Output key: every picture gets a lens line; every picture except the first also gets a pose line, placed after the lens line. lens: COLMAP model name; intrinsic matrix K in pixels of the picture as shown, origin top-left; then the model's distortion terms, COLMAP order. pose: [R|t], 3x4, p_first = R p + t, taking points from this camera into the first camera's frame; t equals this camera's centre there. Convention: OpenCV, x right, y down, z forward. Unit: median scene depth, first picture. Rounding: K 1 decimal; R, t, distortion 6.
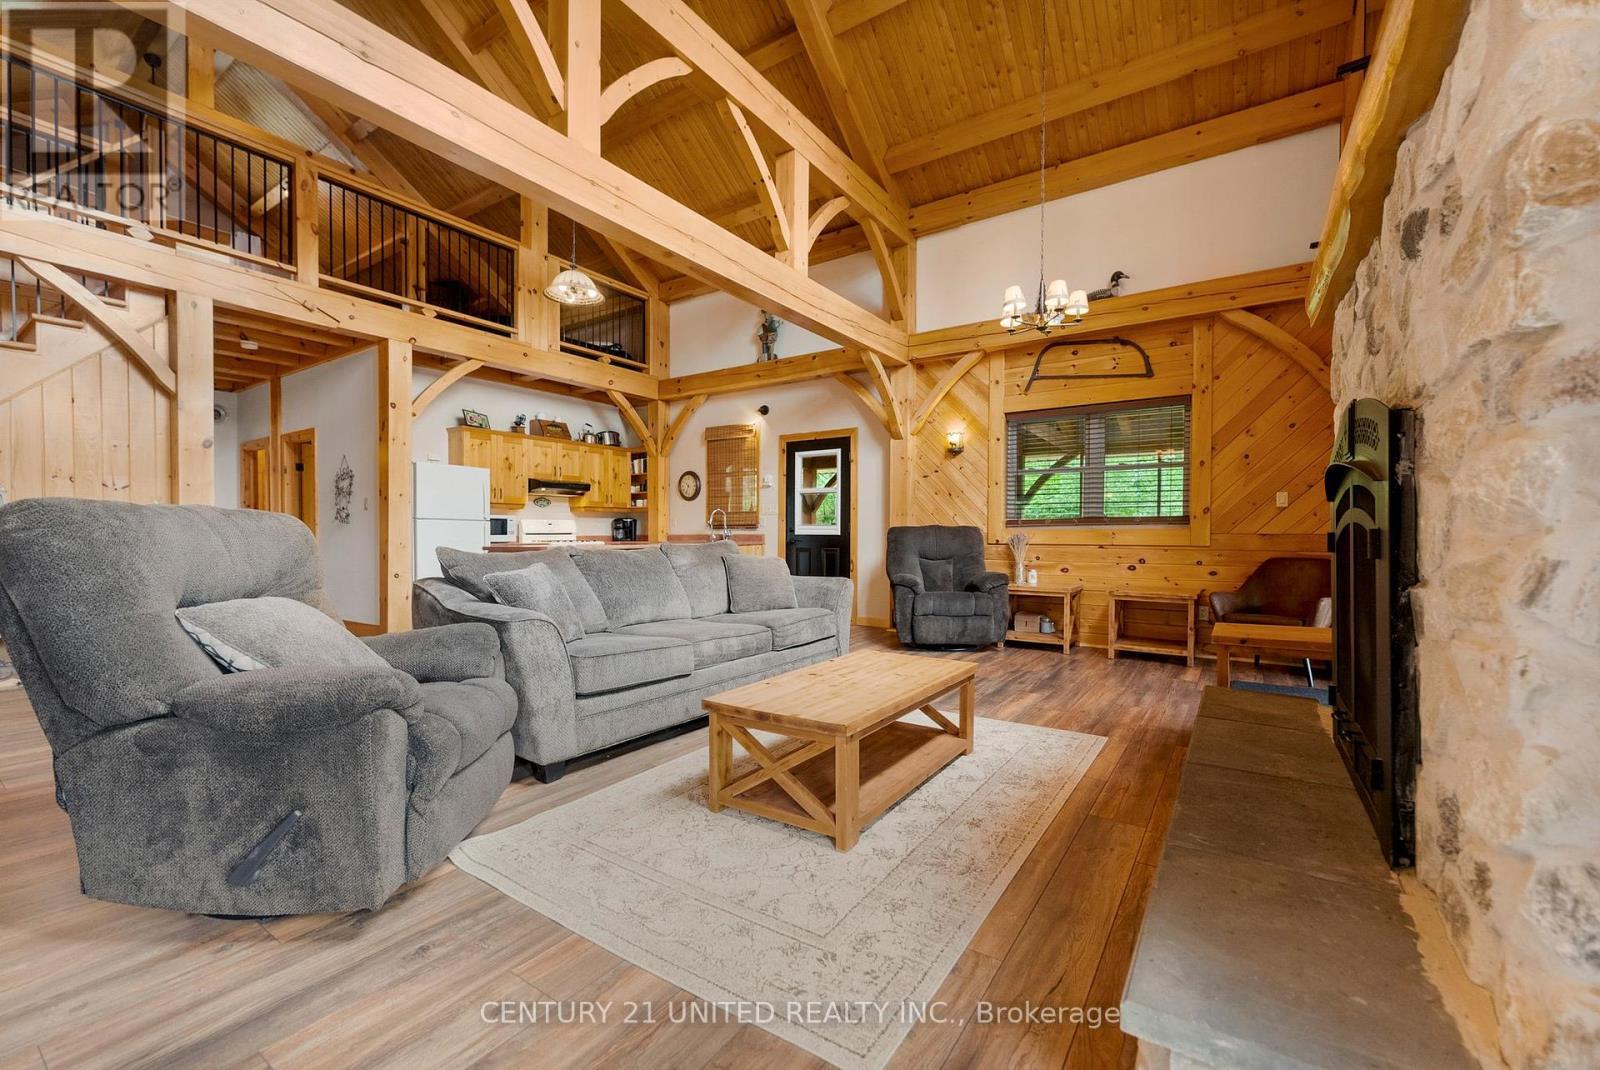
lens RADIAL K [[652.5, 0, 797.5], [0, 652.5, 541.2], [0, 0, 1]] dist [-0.008963, -0.000034]
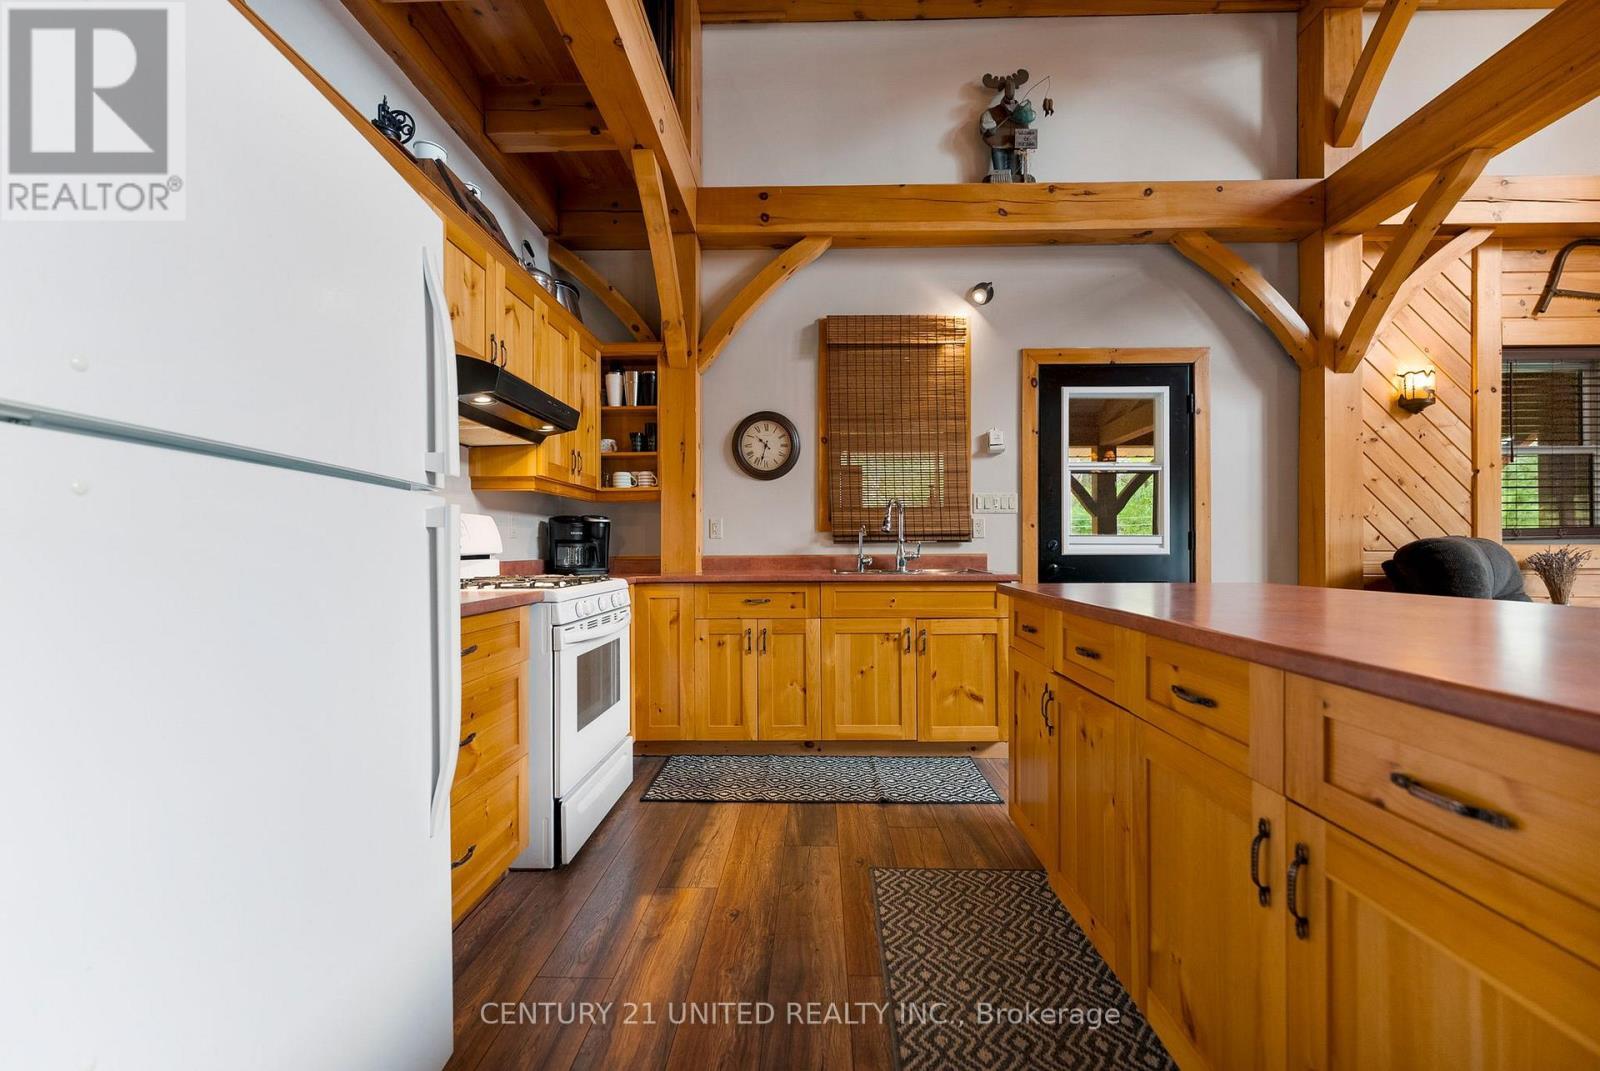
lens RADIAL K [[652.5, 0, 806.7], [0, 652.5, 551.5], [0, 0, 1]] dist [-0.008963, -0.000034]
pose [[0.842929, -0.003926, 0.538011, -0.408697], [0.010325, 0.999907, -0.008880, -0.009915], [-0.537926, 0.013040, 0.842891, 0.664348]]
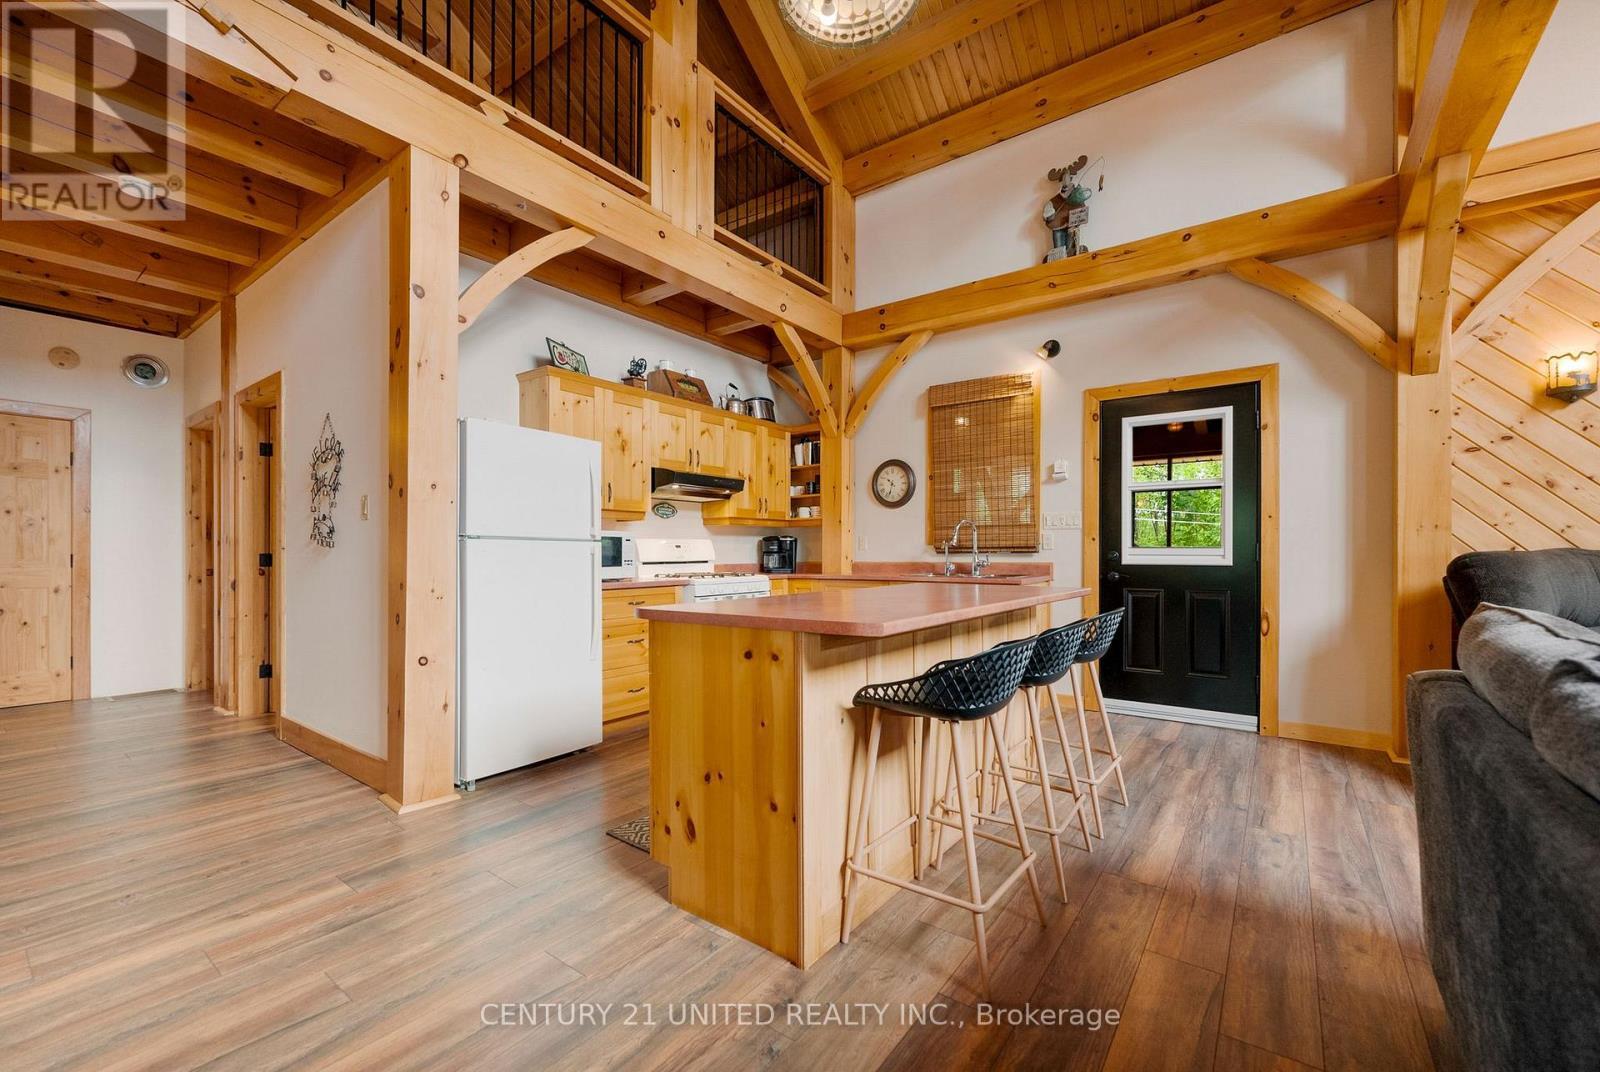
lens RADIAL K [[652.5, 0, 794.7], [0, 652.5, 550.5], [0, 0, 1]] dist [-0.008963, -0.000034]
pose [[0.998844, -0.002298, -0.048020, -0.247253], [0.001553, 0.999878, -0.015547, -0.013112], [0.048049, 0.015455, 0.998725, 0.411028]]
